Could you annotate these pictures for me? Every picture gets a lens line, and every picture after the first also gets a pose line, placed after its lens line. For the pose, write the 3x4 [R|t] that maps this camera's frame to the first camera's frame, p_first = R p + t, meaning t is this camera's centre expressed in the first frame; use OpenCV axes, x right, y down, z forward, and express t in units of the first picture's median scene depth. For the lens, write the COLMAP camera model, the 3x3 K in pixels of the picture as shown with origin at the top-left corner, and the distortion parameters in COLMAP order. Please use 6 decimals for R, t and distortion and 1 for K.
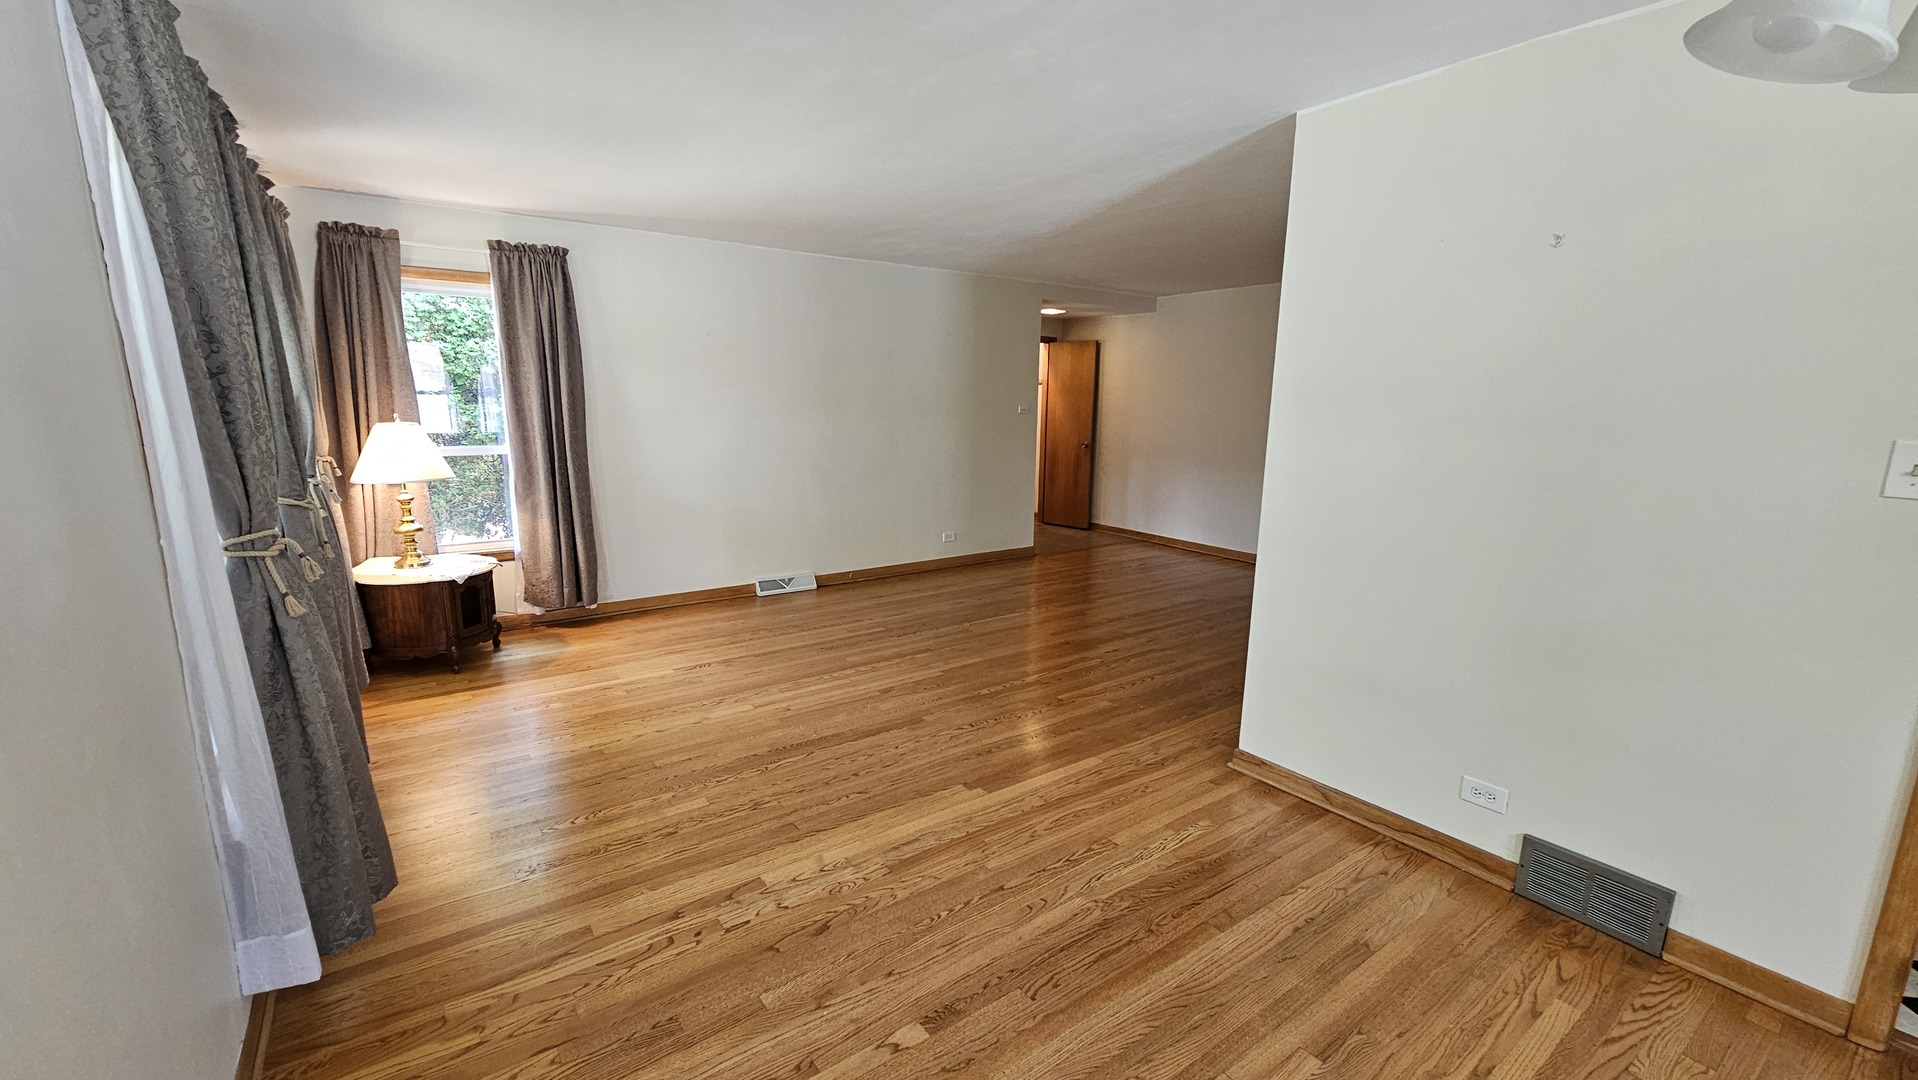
lens RADIAL K [[779.0, 0, 953.8], [0, 779.0, 553.2], [0, 0, 1]] dist [-0.001598, -0.000437]
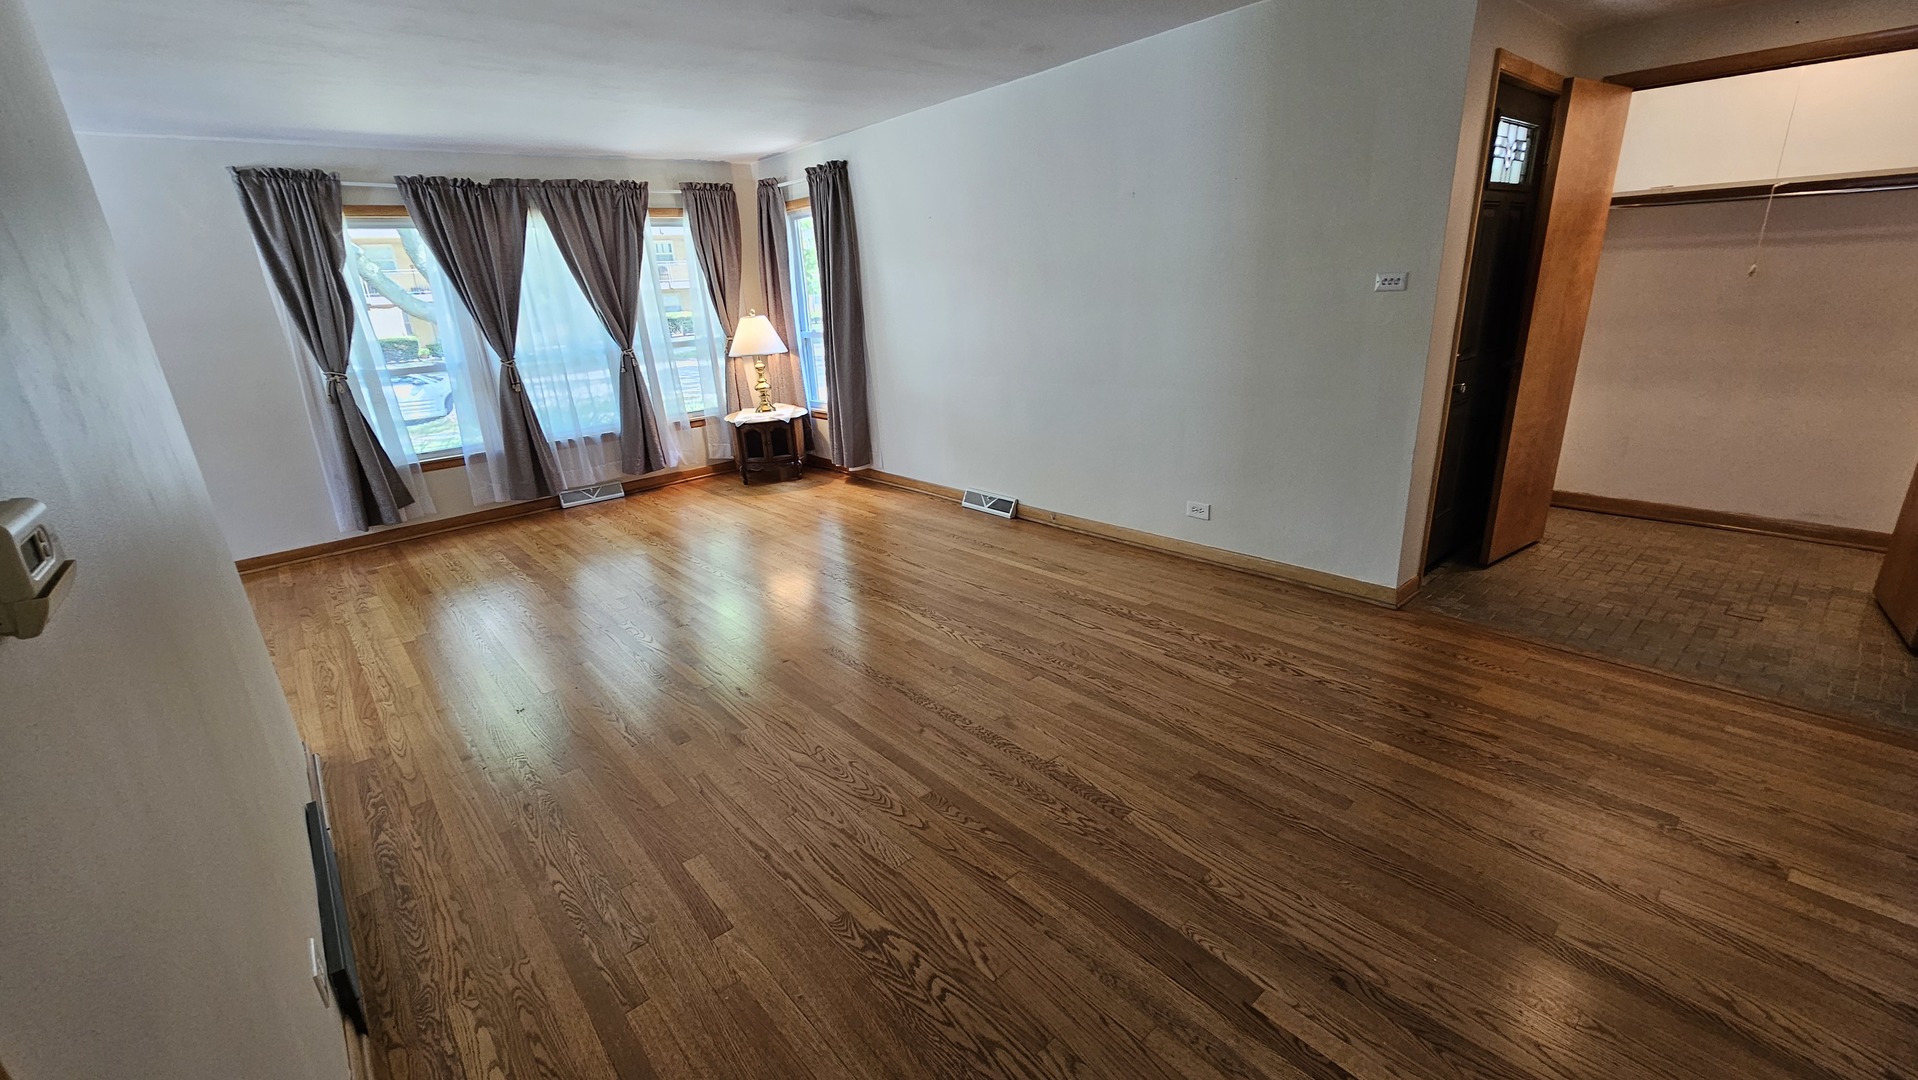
lens RADIAL K [[781.3, 0, 948.1], [0, 781.3, 552.8], [0, 0, 1]] dist [-0.000690, -0.000832]
pose [[0.091174, 0.309091, -0.946652, 0.843151], [-0.138616, 0.945296, 0.295298, -0.214247], [0.986140, 0.104297, 0.129031, 1.122015]]
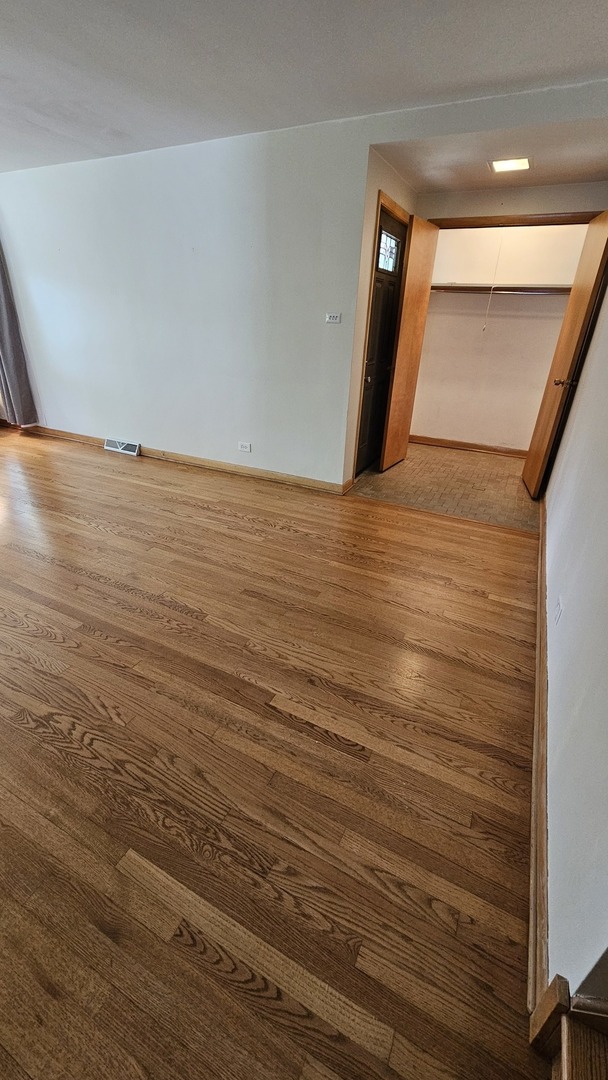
lens RADIAL K [[439.9, 0, 295.5], [0, 439.9, 534.7], [0, 0, 1]] dist [-0.000690, -0.000832]
pose [[0.459317, 0.398261, -0.793987, 0.835634], [-0.196704, 0.917268, 0.346306, -0.202101], [0.866219, -0.002884, 0.499656, 1.157968]]
